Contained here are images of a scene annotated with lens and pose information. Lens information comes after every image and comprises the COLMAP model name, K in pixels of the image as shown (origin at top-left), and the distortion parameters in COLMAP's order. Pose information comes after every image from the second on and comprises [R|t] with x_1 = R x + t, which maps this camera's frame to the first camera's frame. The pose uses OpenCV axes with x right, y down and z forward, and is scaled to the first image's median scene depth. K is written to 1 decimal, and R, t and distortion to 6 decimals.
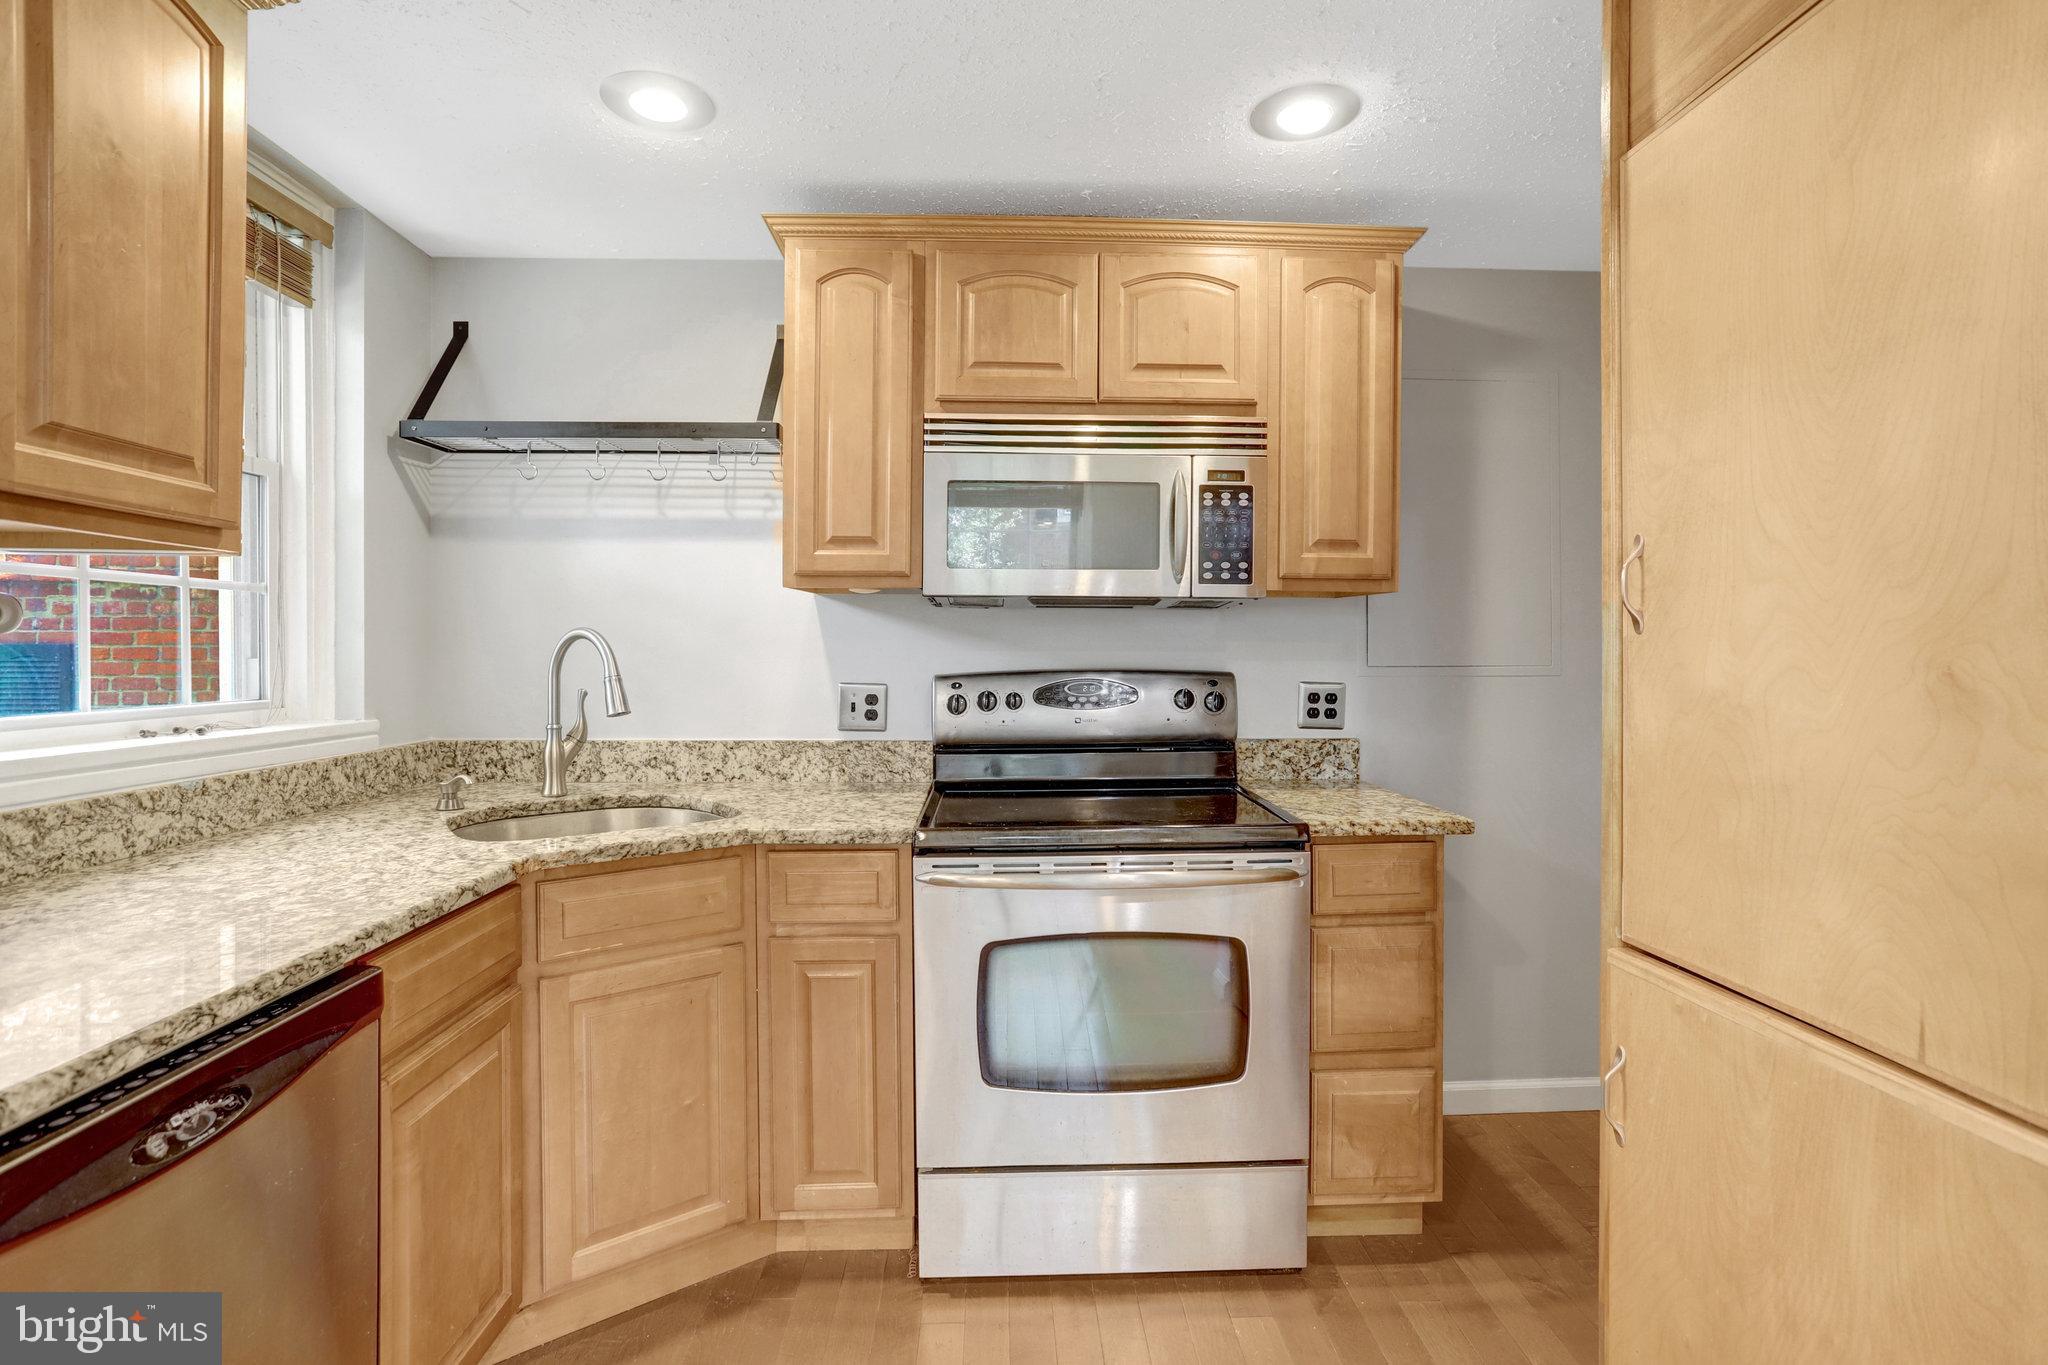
lens RADIAL K [[1020.1, 0, 1040.6], [0, 1020.1, 670.9], [0, 0, 1]] dist [-0.040691, 0.024828]
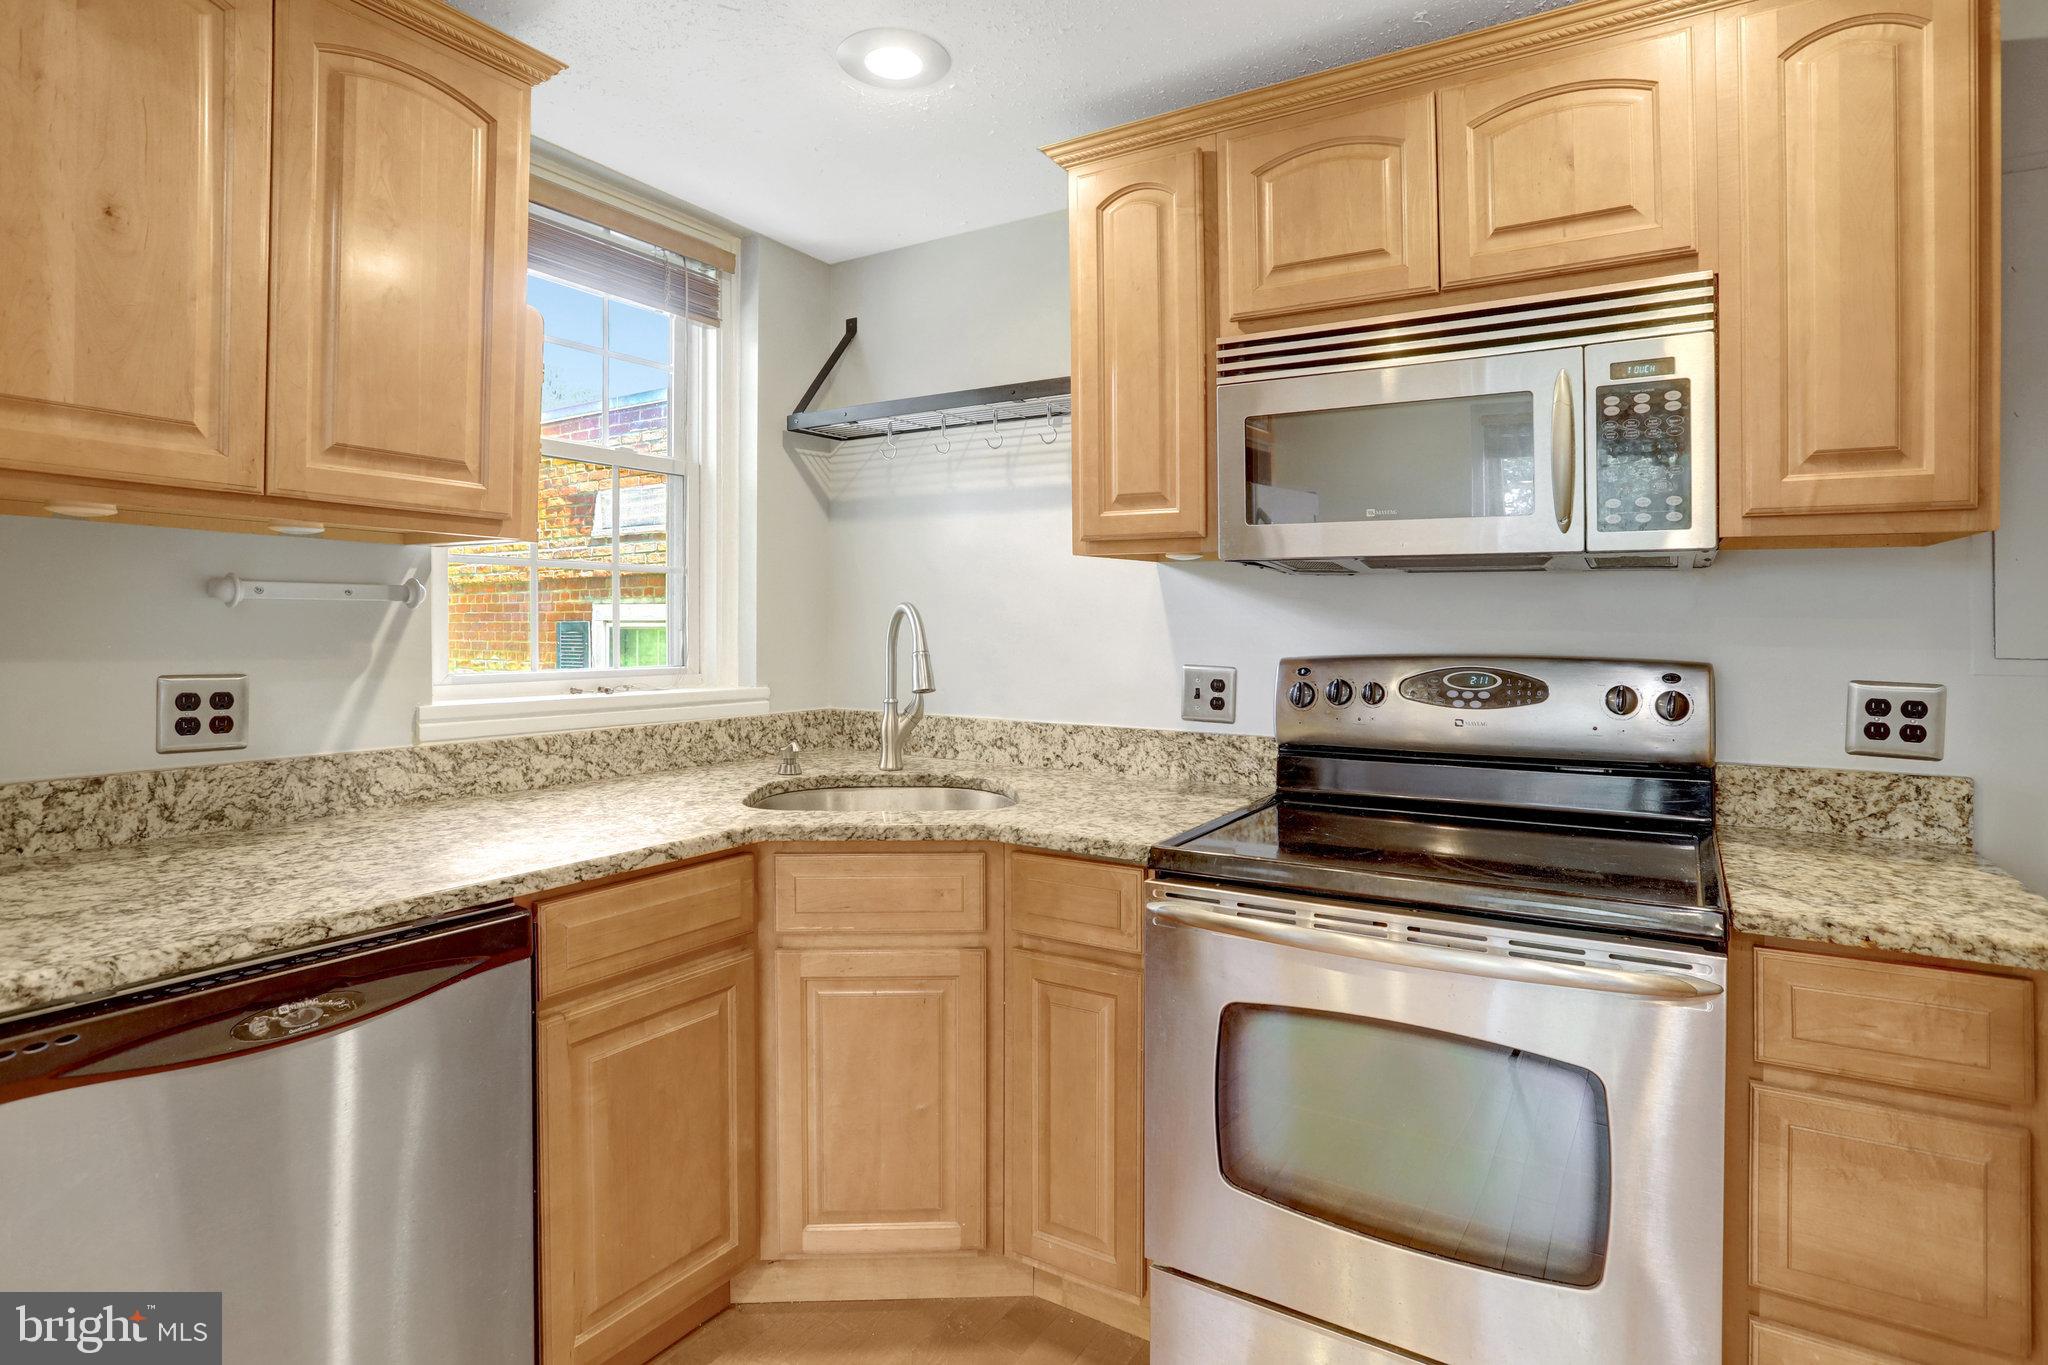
lens RADIAL K [[1071.8, 0, 973.9], [0, 1071.8, 624.3], [0, 0, 1]] dist [-0.078531, 0.039930]
pose [[0.811169, 0.003658, -0.584800, 0.230907], [-0.017789, 0.999672, -0.018422, -0.003161], [0.584541, 0.025346, 0.810968, 0.195775]]
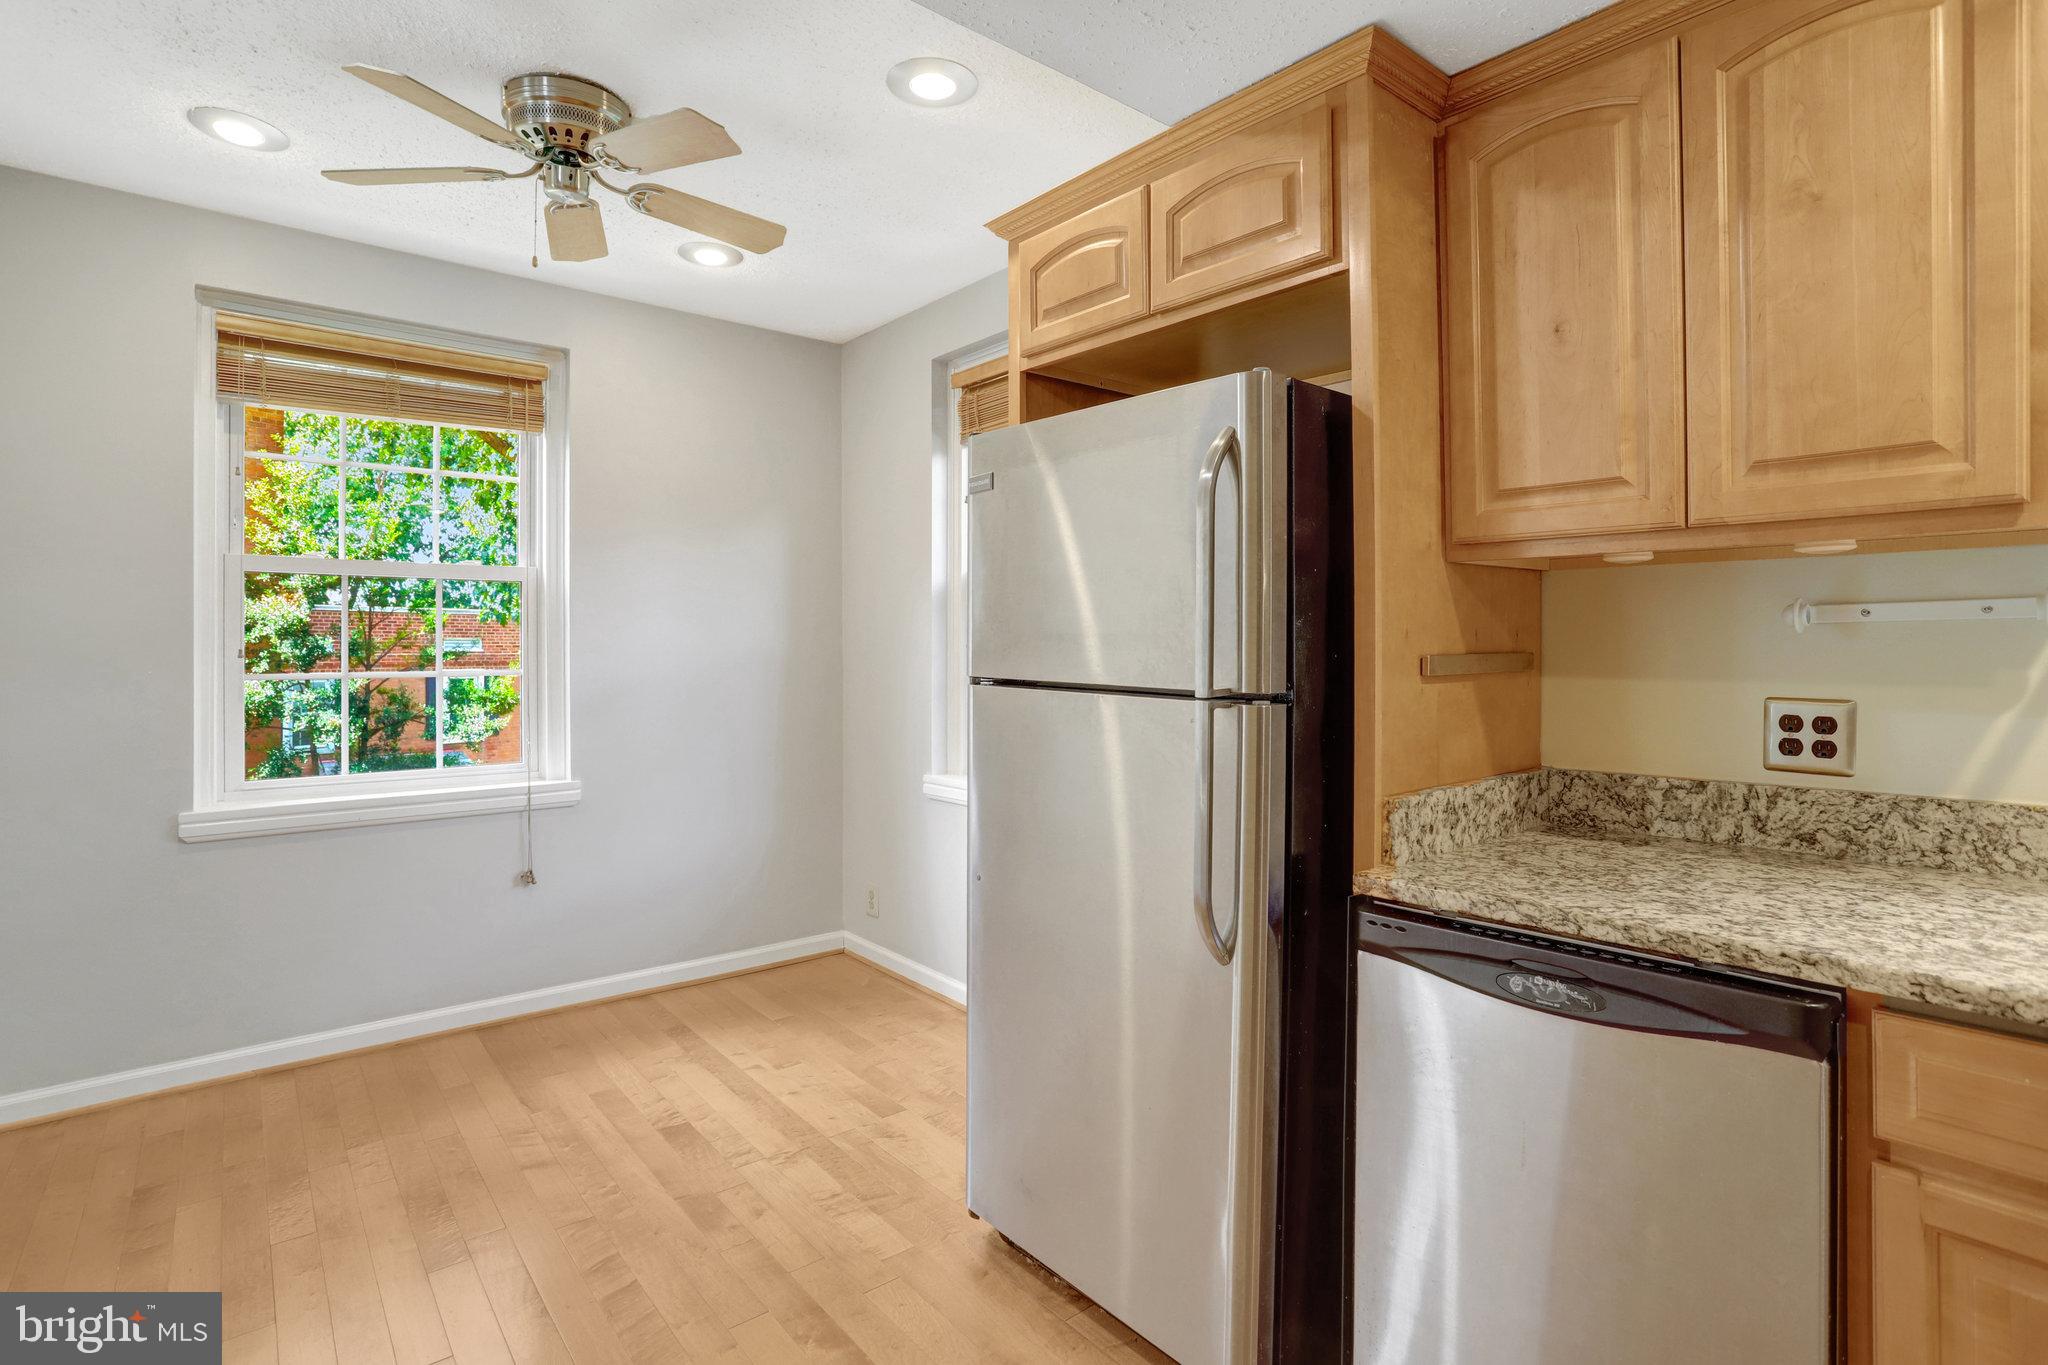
lens RADIAL K [[1037.6, 0, 1062.8], [0, 1037.6, 647.6], [0, 0, 1]] dist [-0.083260, 0.036215]
pose [[-0.796587, 0.001900, -0.604521, 0.224699], [-0.006748, 0.999905, 0.012036, -0.013233], [0.604486, 0.013667, -0.796498, 0.732597]]
